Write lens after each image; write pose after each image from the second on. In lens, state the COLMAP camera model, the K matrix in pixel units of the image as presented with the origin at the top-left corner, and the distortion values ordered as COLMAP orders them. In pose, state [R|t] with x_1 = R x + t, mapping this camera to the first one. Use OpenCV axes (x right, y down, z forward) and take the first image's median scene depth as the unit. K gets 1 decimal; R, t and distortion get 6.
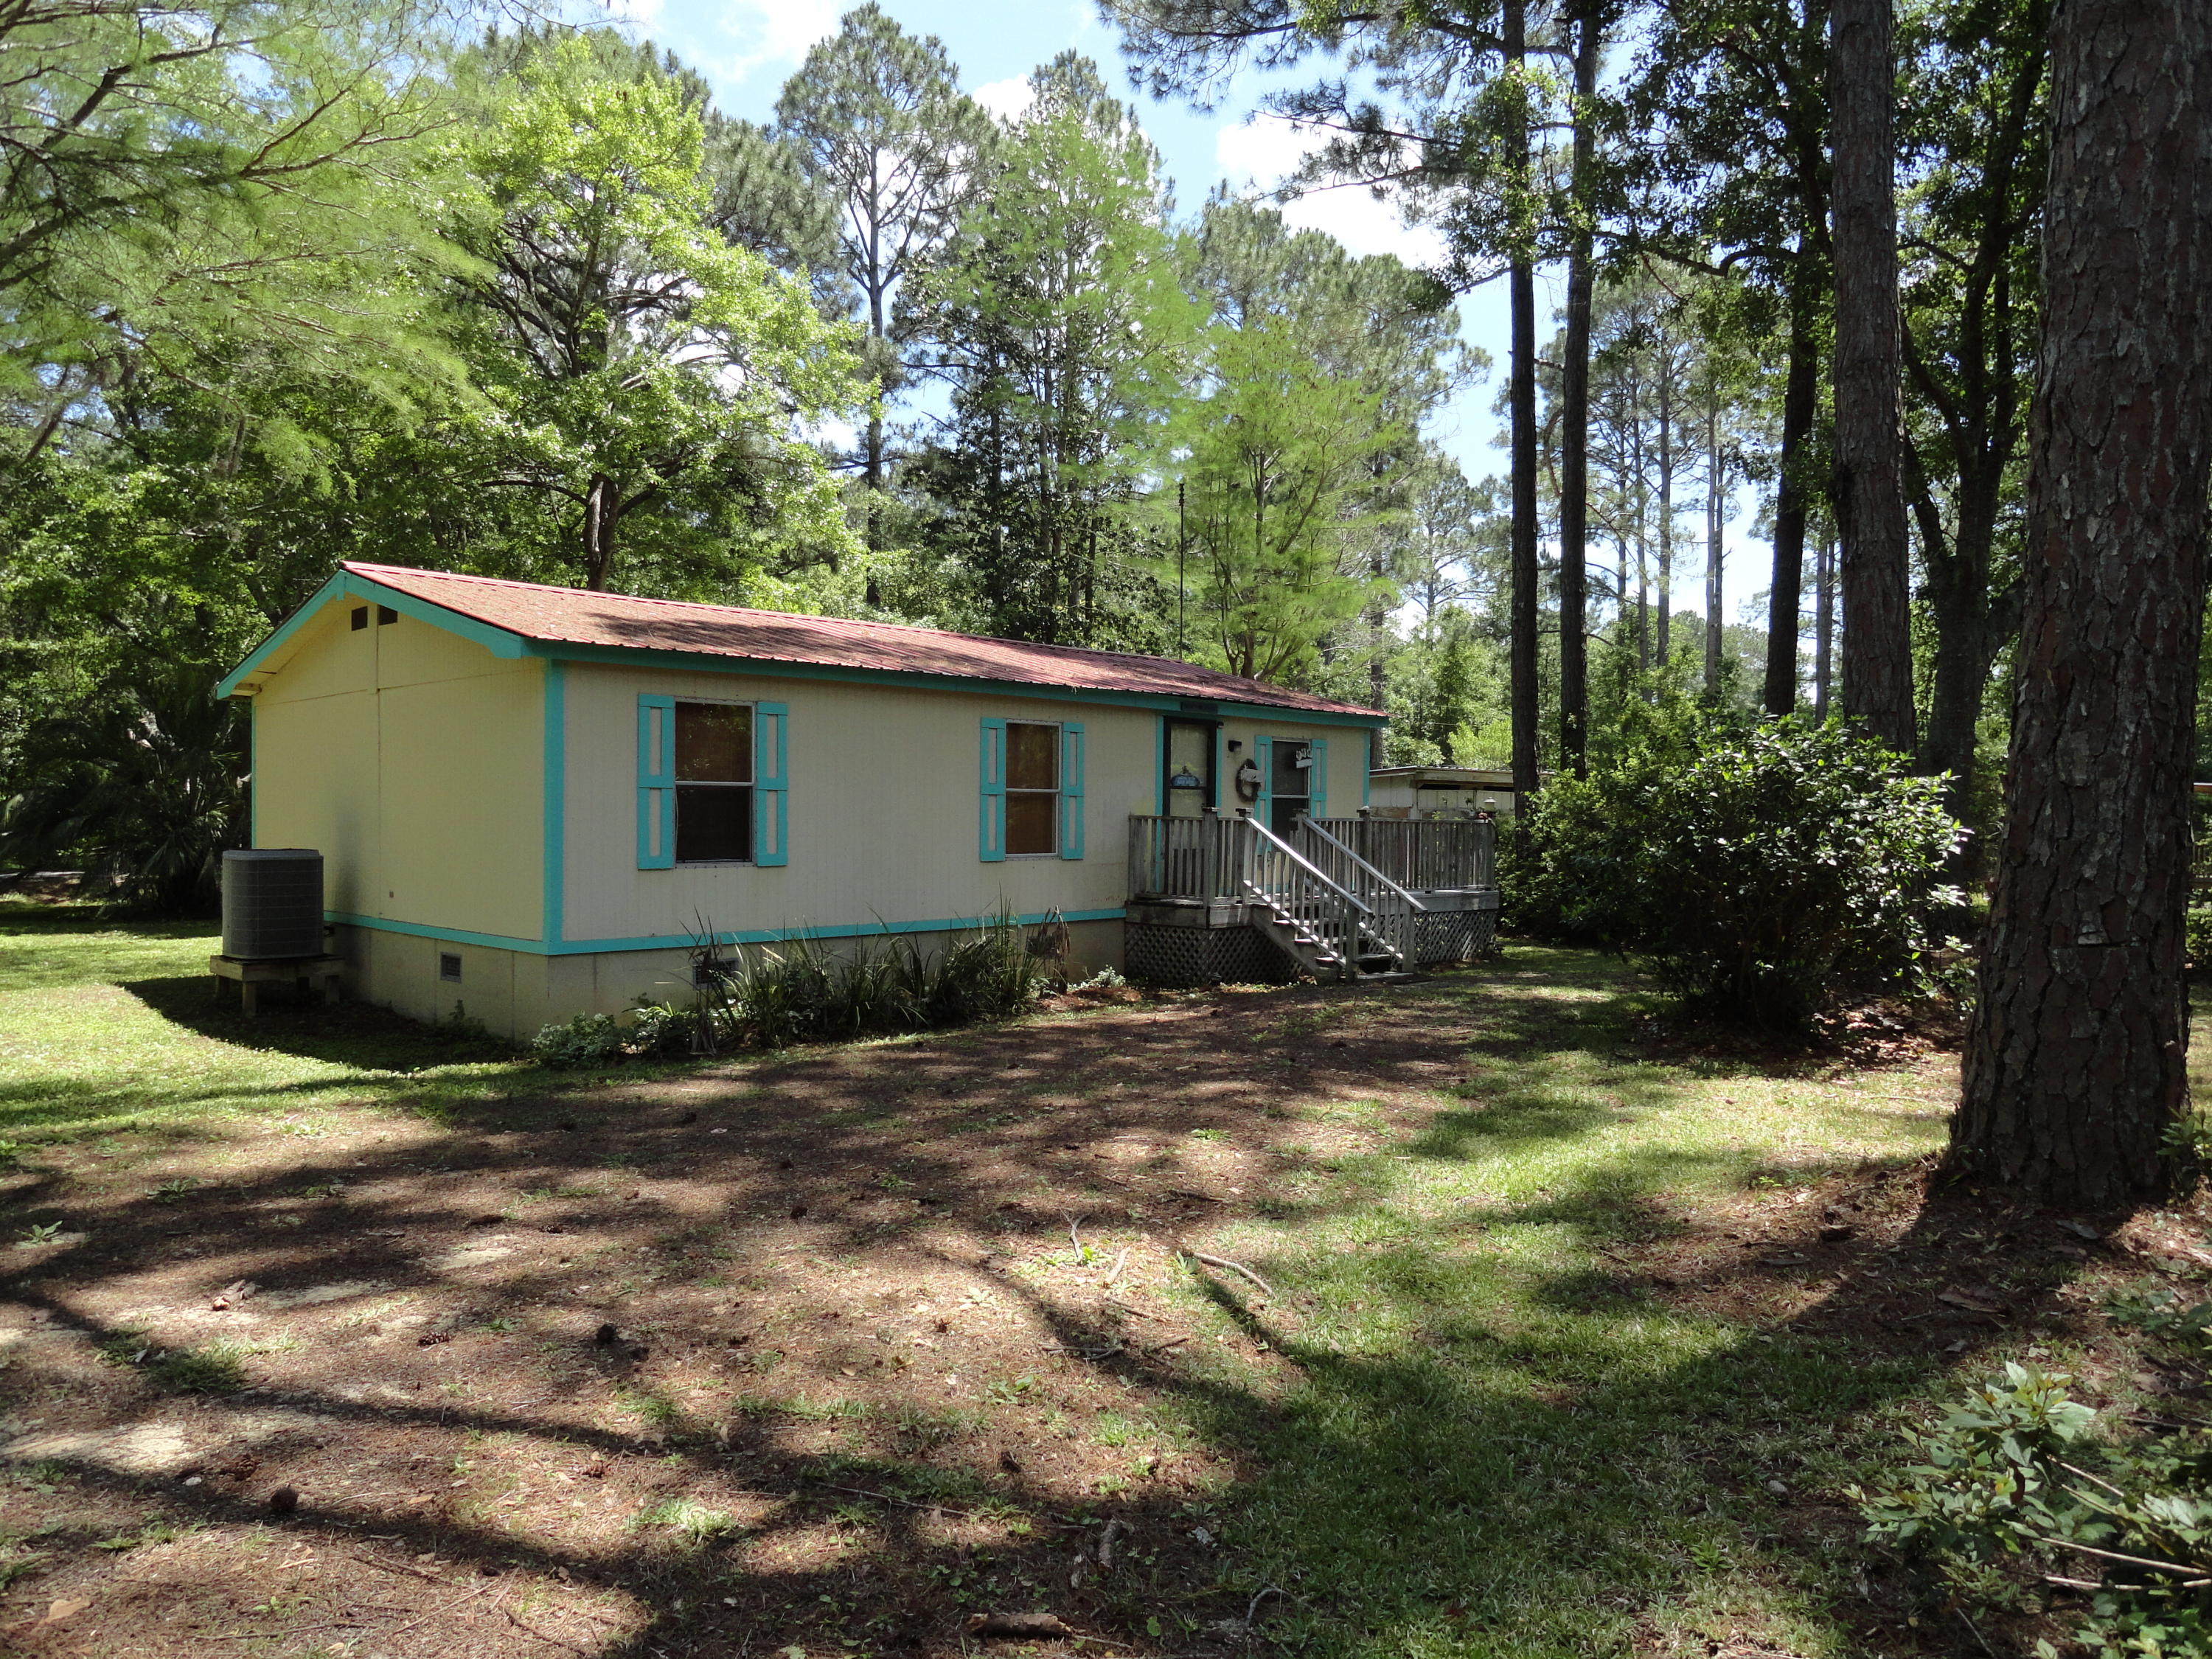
lens RADIAL K [[1542.8, 0, 1102.4], [0, 1542.8, 830.7], [0, 0, 1]] dist [-0.001108, 0.001042]
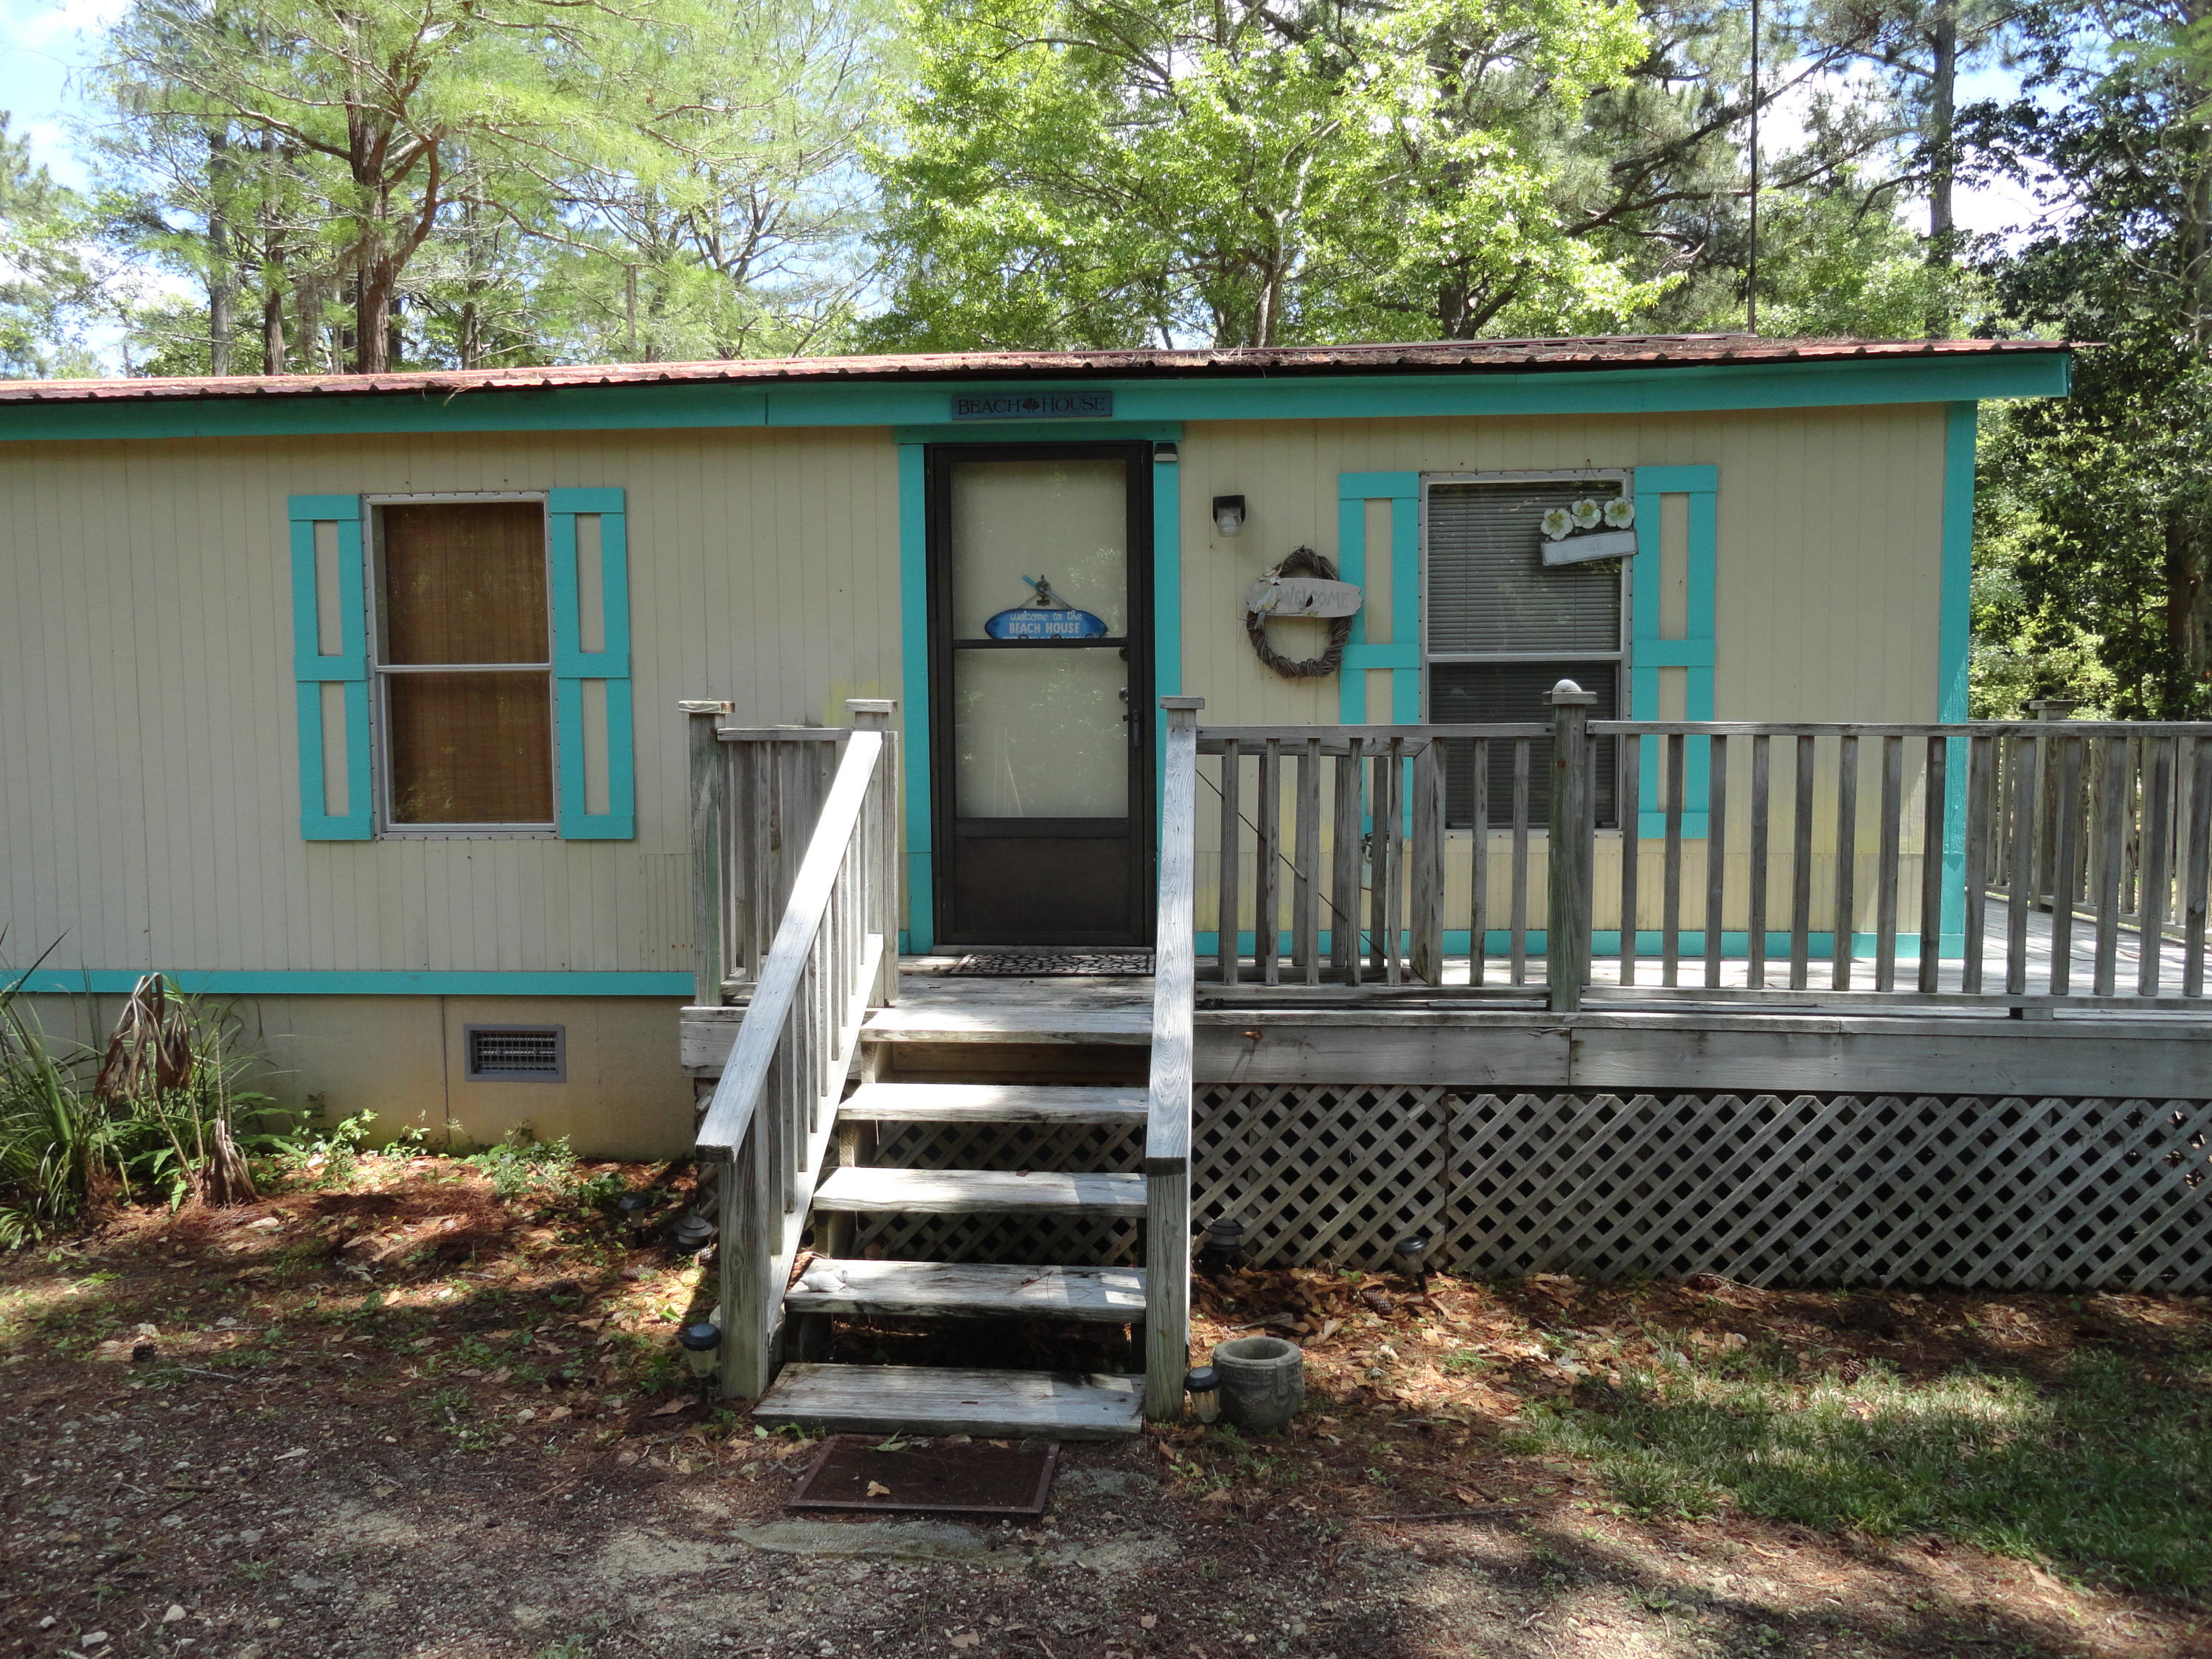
lens RADIAL K [[1542.8, 0, 1111.7], [0, 1542.8, 840.1], [0, 0, 1]] dist [-0.001108, 0.001042]
pose [[0.656203, 0.056027, -0.752501, 0.361078], [0.004203, 0.996953, 0.077893, -0.011543], [0.754572, -0.054276, 0.653968, 0.850186]]
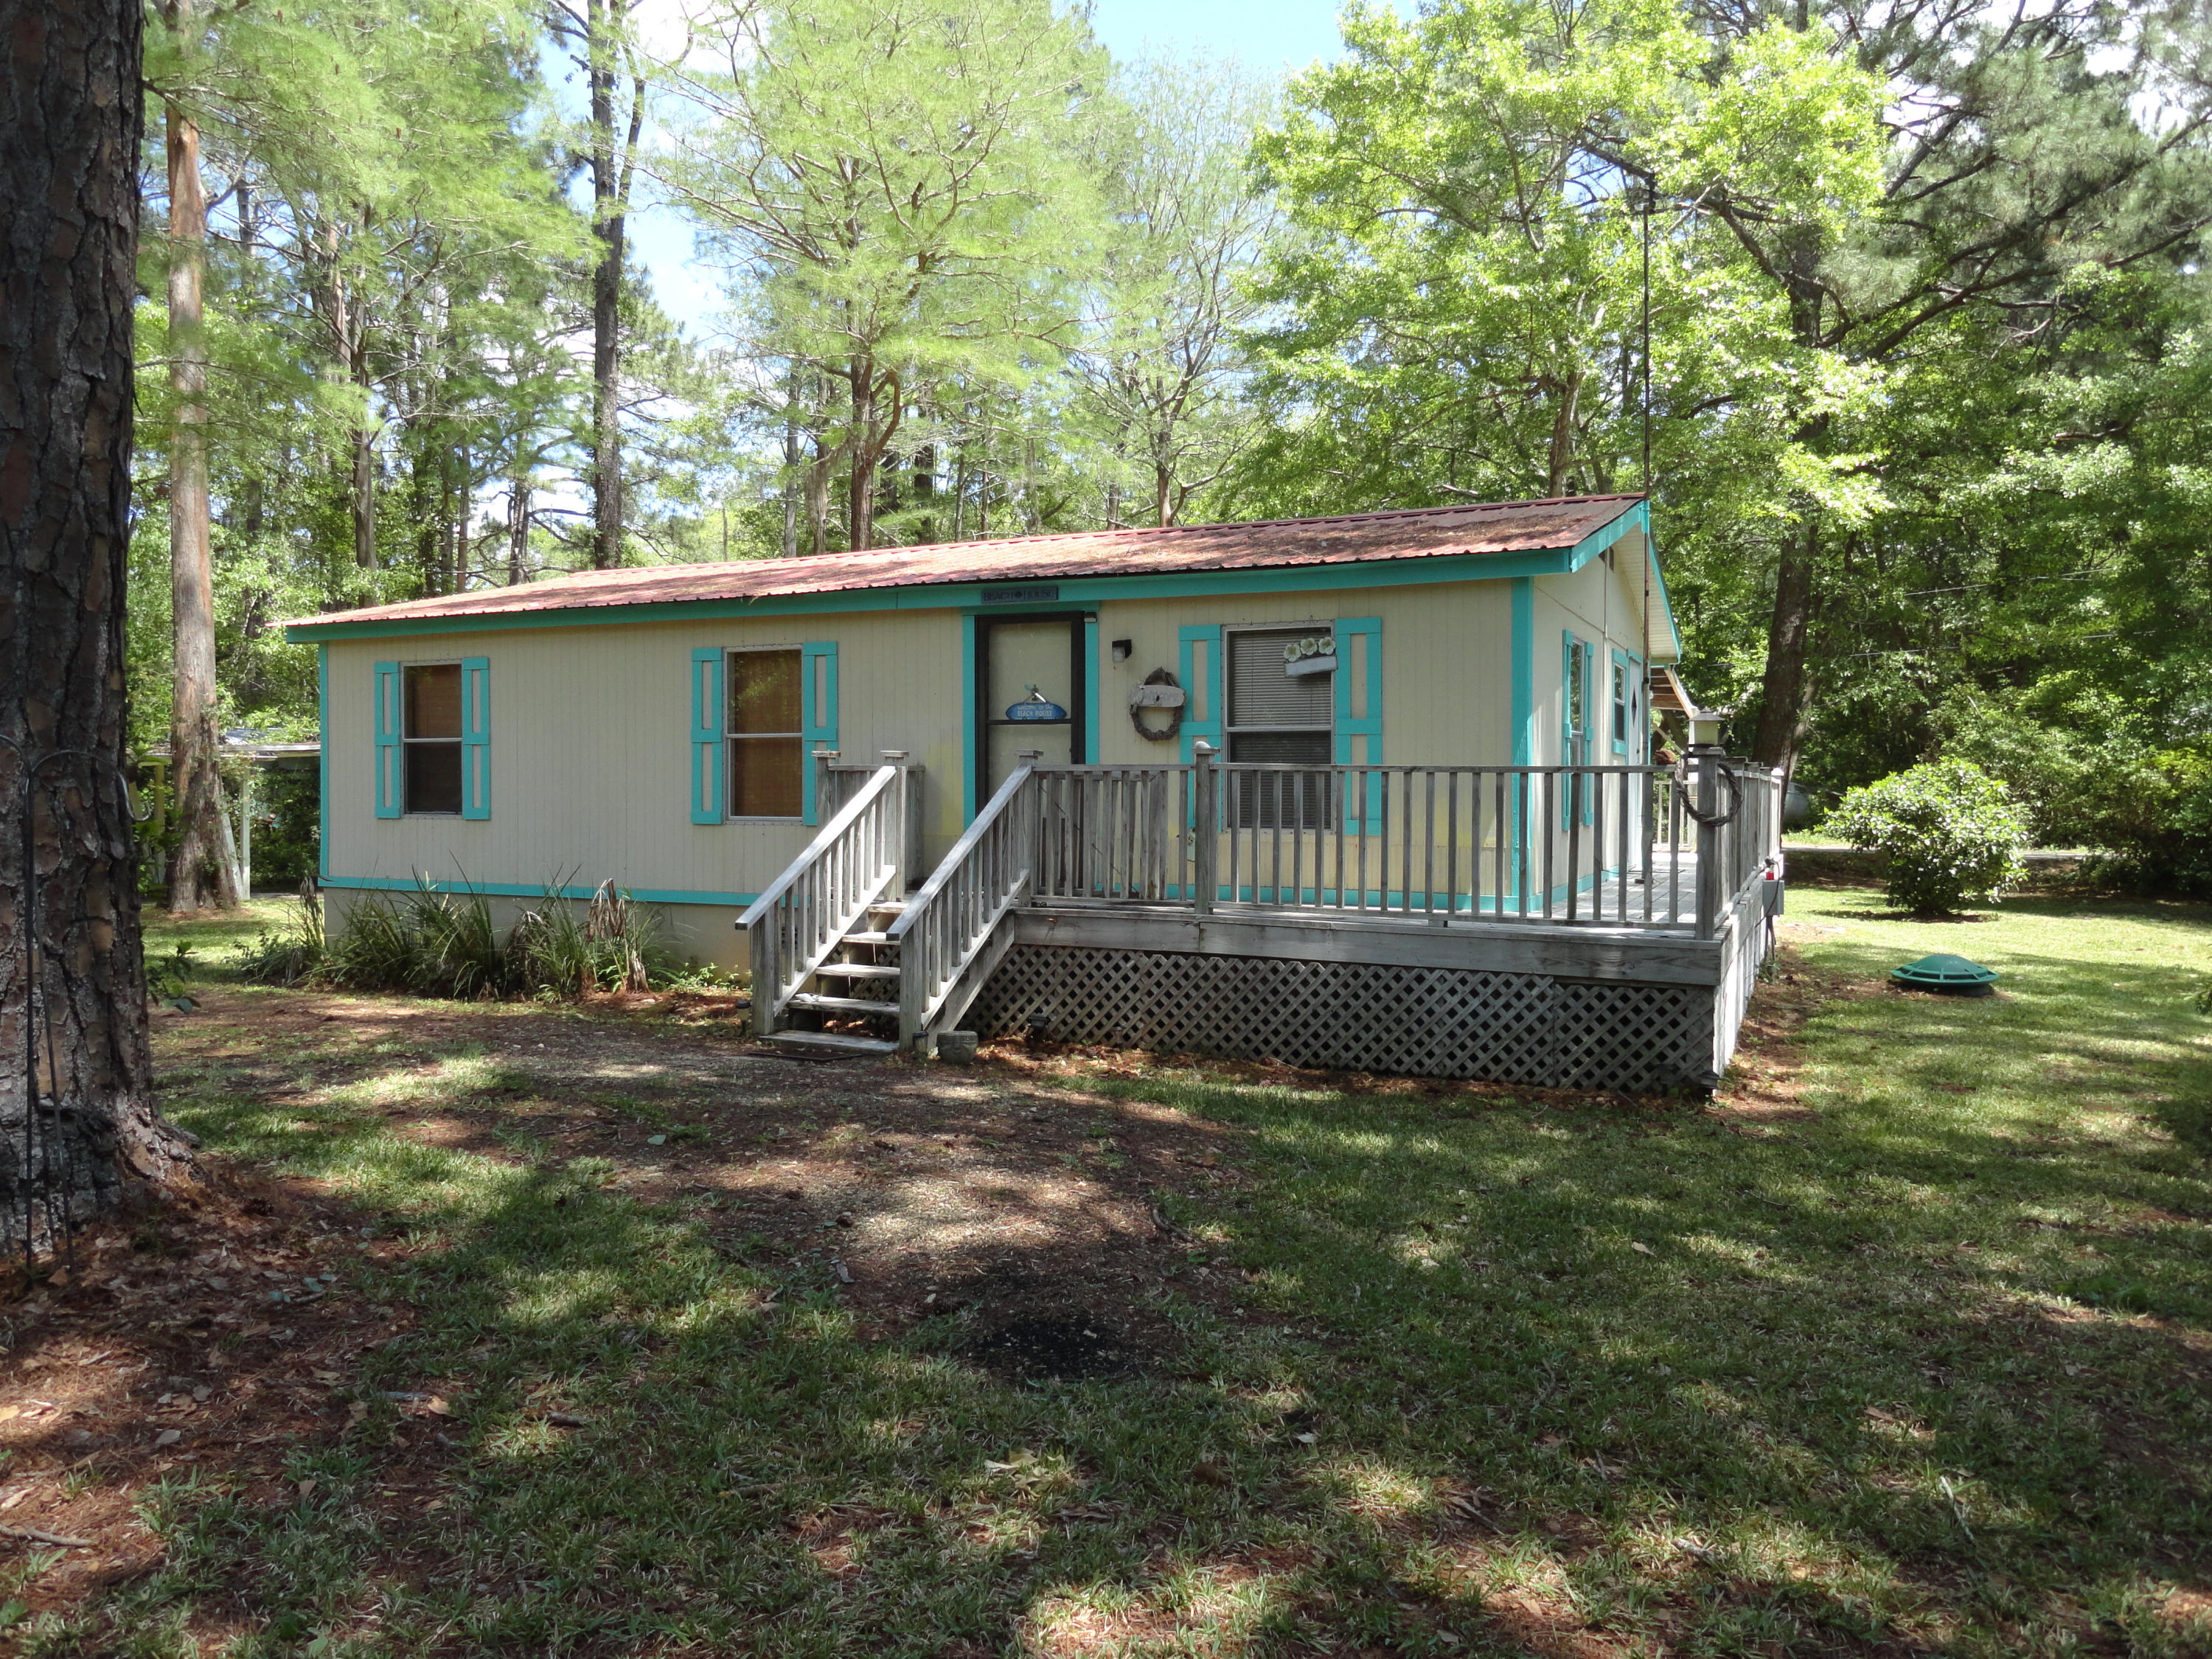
lens RADIAL K [[1542.8, 0, 1102.0], [0, 1542.8, 815.9], [0, 0, 1]] dist [-0.001108, 0.001042]
pose [[0.346037, 0.024368, -0.937904, 0.726189], [-0.004523, 0.999694, 0.024305, -0.004892], [0.938210, -0.004168, 0.346041, 0.877939]]
